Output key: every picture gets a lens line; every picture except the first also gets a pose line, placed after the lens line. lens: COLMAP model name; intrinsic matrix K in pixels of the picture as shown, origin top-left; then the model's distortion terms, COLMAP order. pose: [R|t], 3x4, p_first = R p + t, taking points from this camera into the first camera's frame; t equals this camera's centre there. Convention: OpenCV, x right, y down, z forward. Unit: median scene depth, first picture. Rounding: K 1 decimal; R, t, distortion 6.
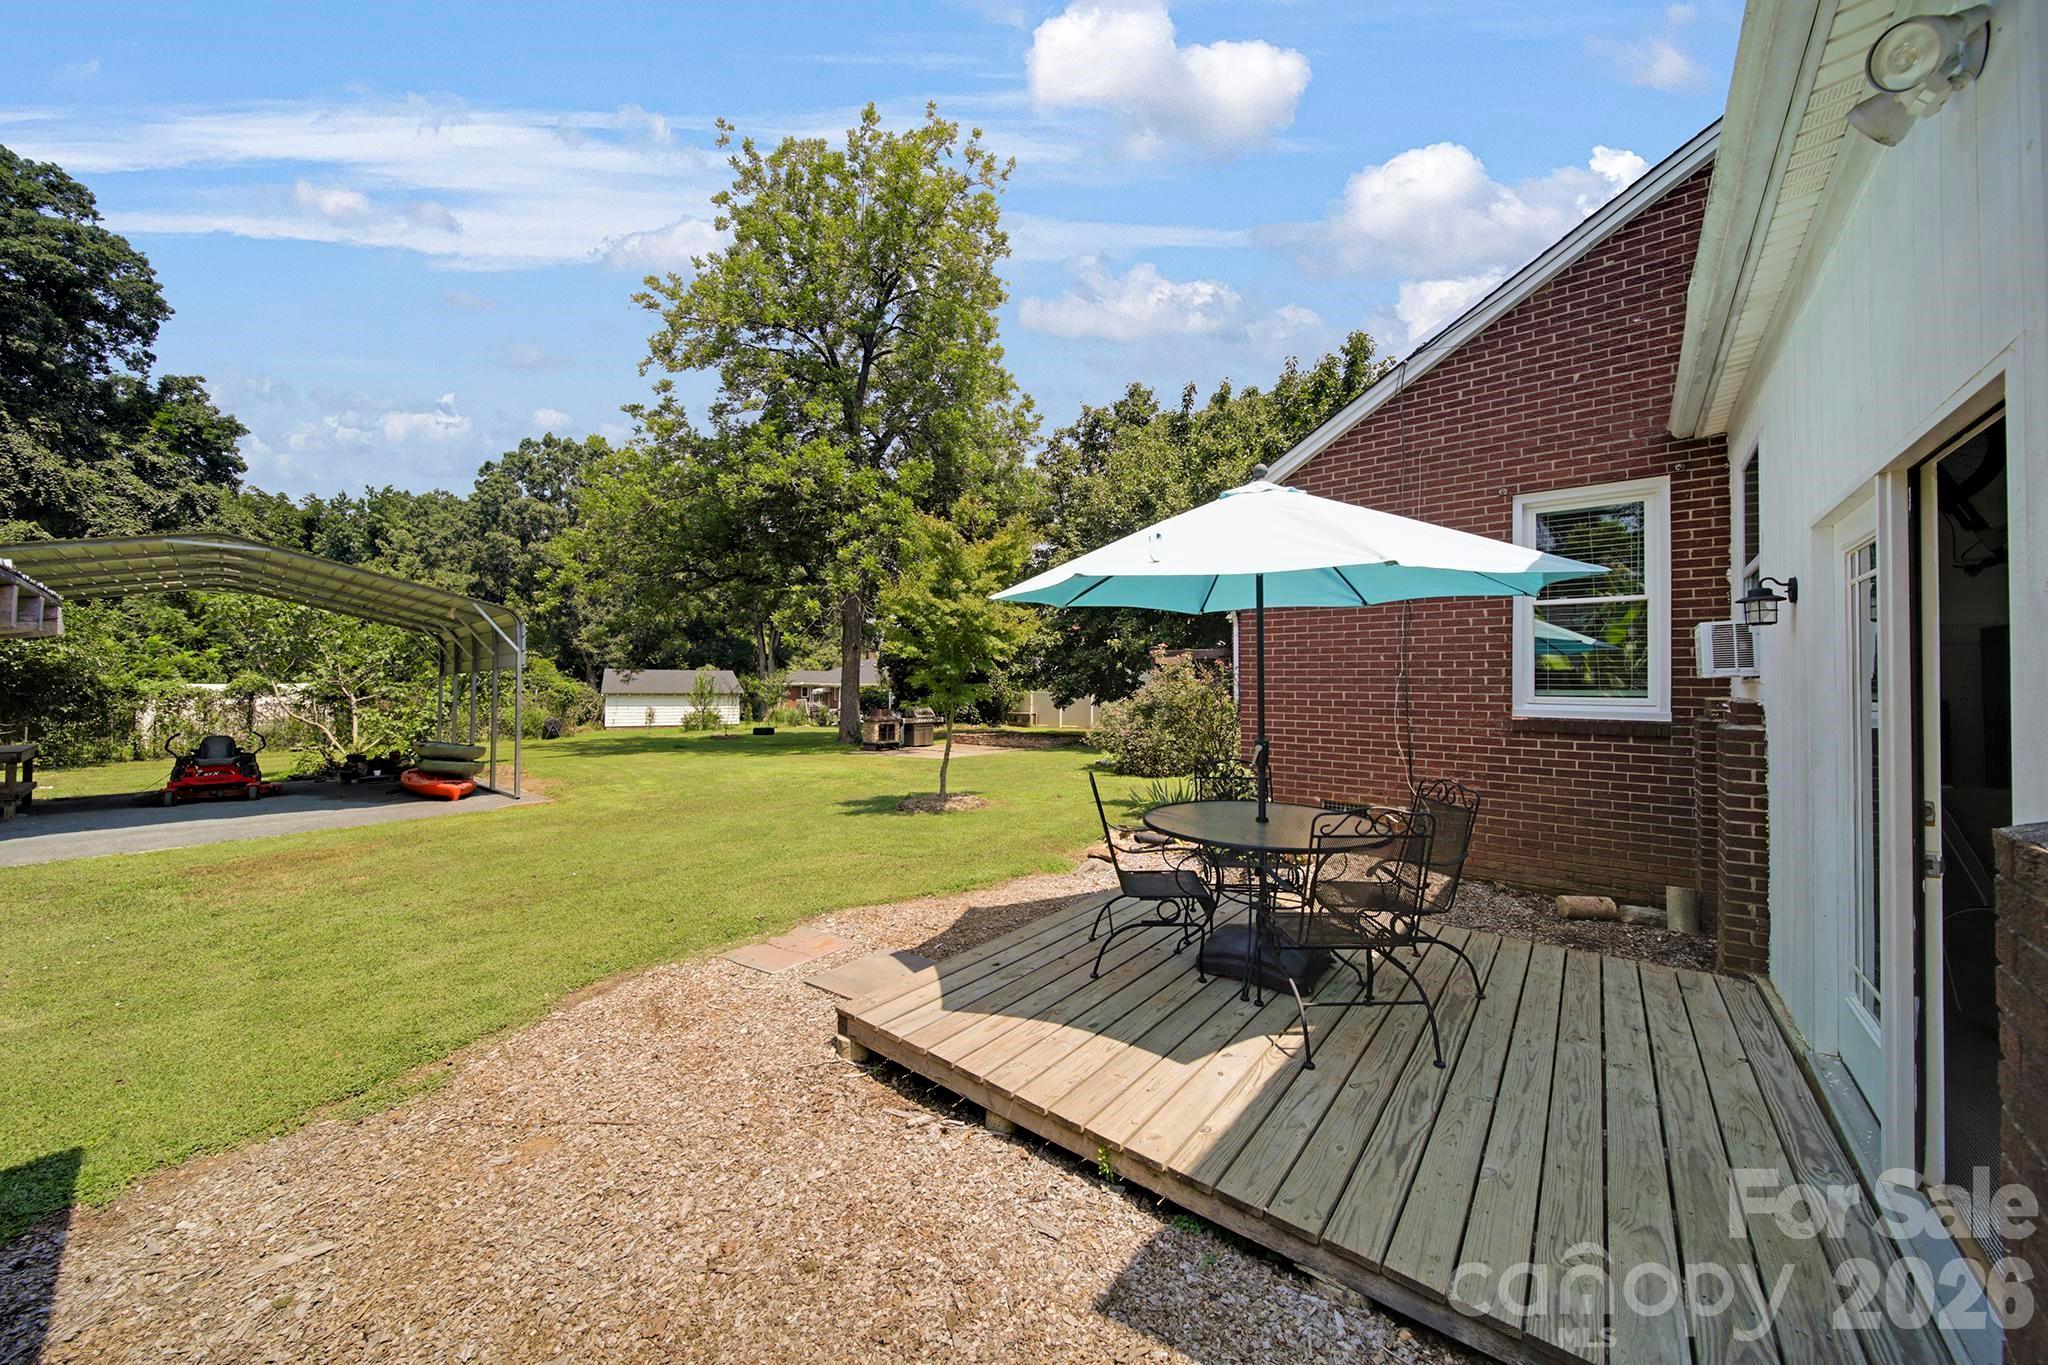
lens RADIAL K [[718.0, 0, 1024.6], [0, 718.0, 673.4], [0, 0, 1]] dist [-0.001788, -0.000315]
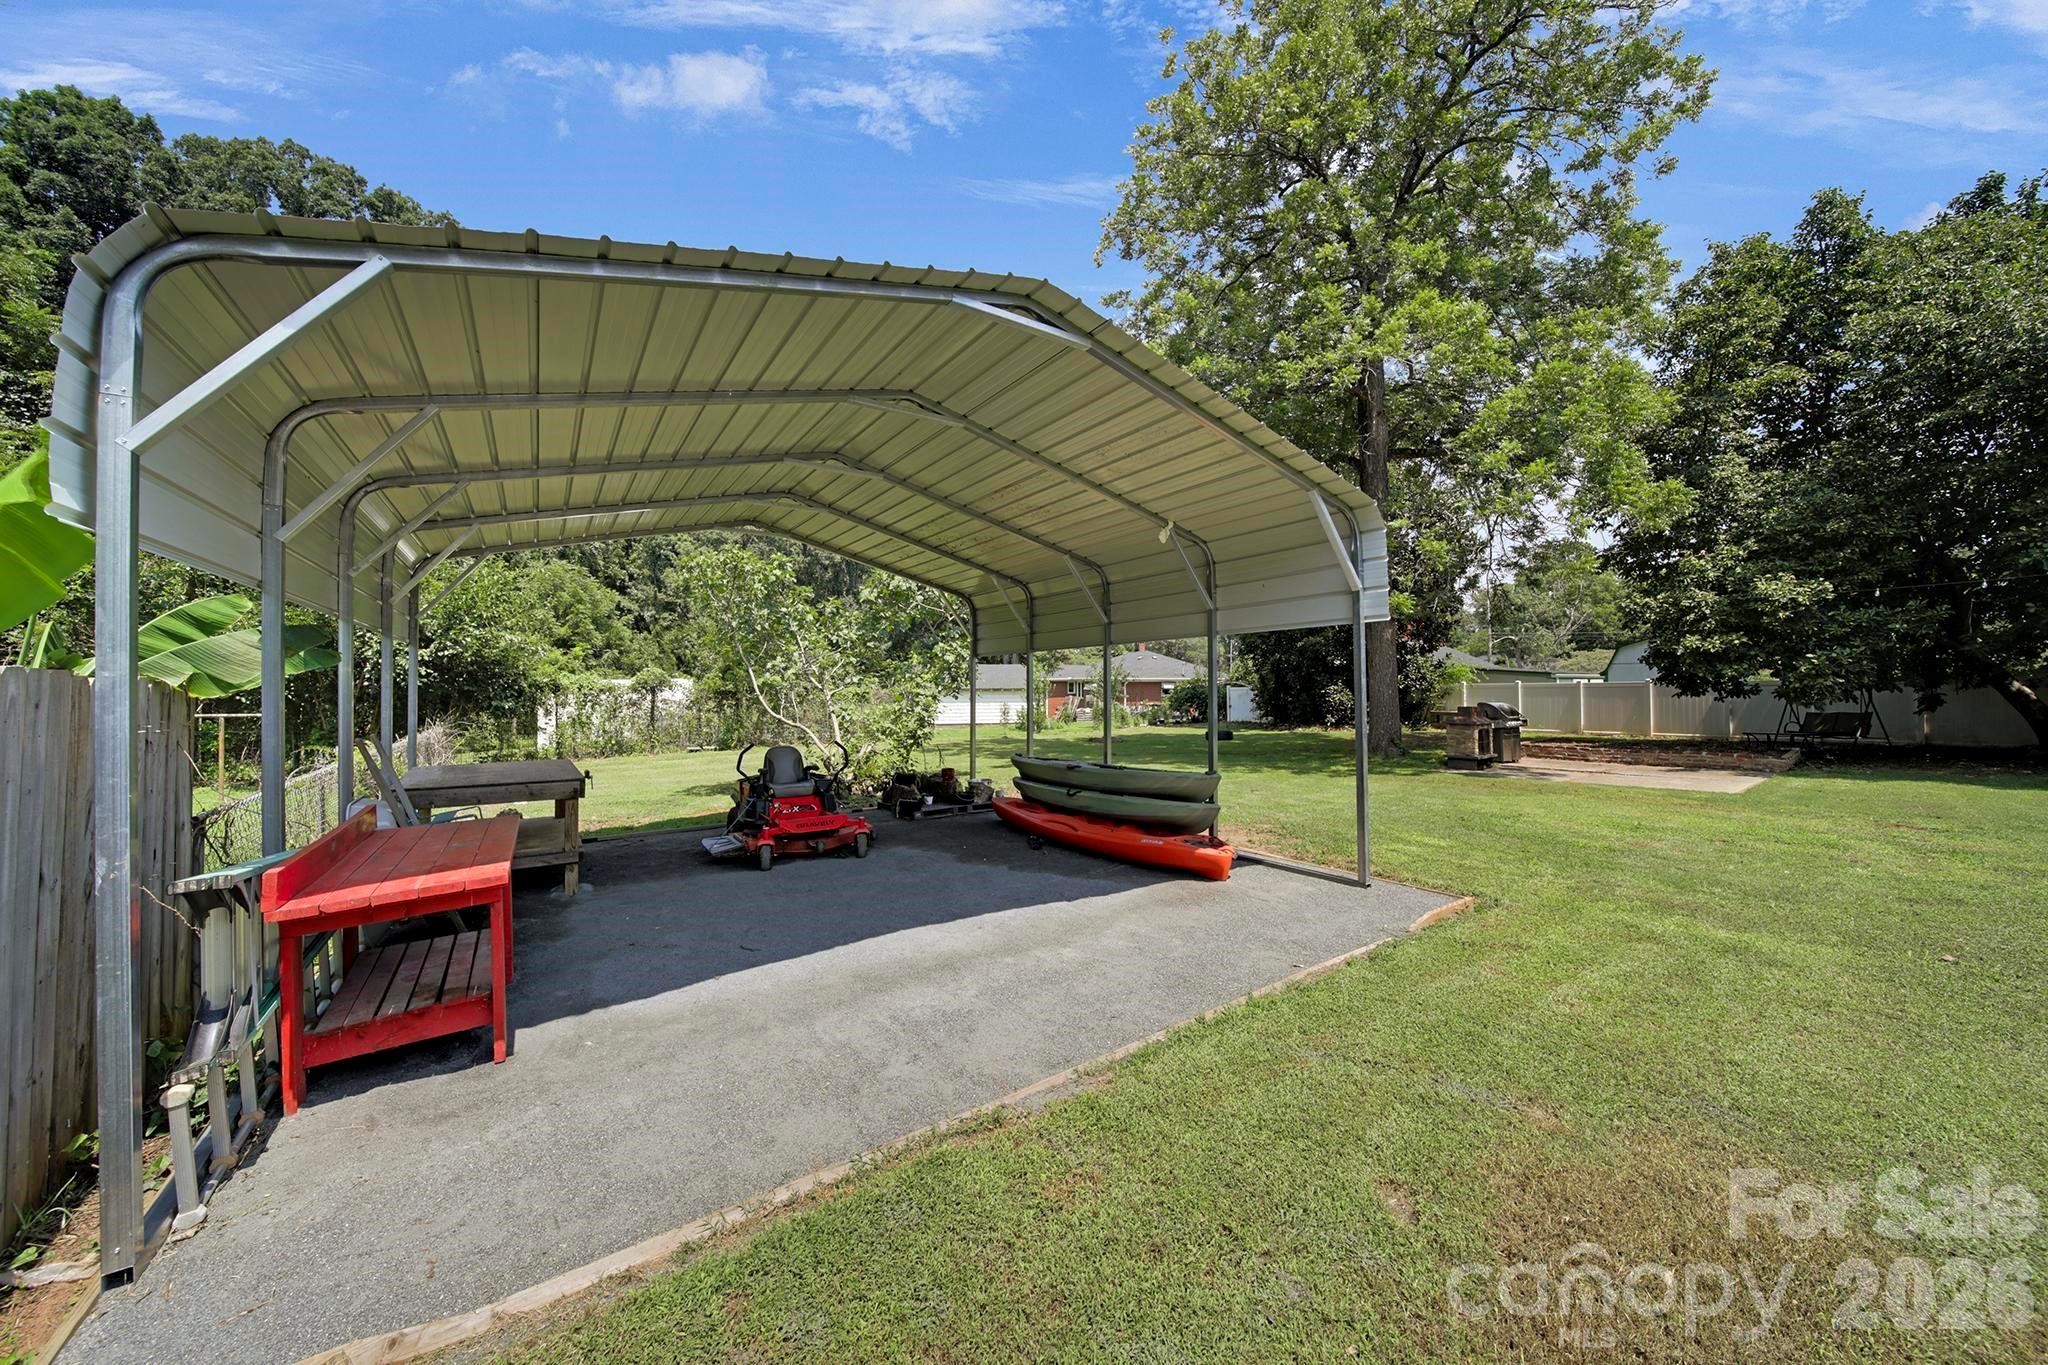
lens RADIAL K [[718.0, 0, 1024.6], [0, 718.0, 673.4], [0, 0, 1]] dist [-0.001788, -0.000315]
pose [[0.971039, -0.009827, -0.238720, -0.454736], [0.010627, 0.999941, 0.002066, 0.013748], [0.238686, -0.004543, 0.971086, 0.258693]]
